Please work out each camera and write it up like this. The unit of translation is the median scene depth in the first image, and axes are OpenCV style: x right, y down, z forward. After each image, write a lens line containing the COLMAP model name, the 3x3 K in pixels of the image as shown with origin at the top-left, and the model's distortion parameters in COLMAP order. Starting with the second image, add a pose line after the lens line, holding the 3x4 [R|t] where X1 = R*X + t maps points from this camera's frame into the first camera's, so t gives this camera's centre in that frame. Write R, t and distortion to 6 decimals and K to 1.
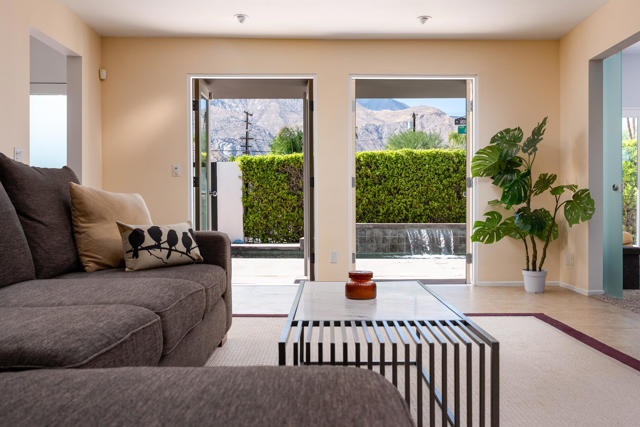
lens RADIAL K [[577.5, 0, 322.2], [0, 577.5, 212.1], [0, 0, 1]] dist [0.011250, -0.000345]
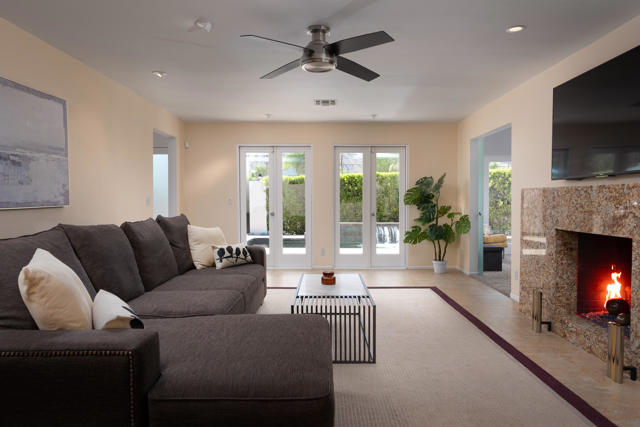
lens RADIAL K [[447.2, 0, 318.1], [0, 447.2, 215.5], [0, 0, 1]] dist [-0.006336, -0.000416]
pose [[0.999921, -0.000525, -0.012577, 0.024841], [0.001011, 0.999250, 0.038709, -0.088583], [0.012547, -0.038719, 0.999171, -0.342576]]
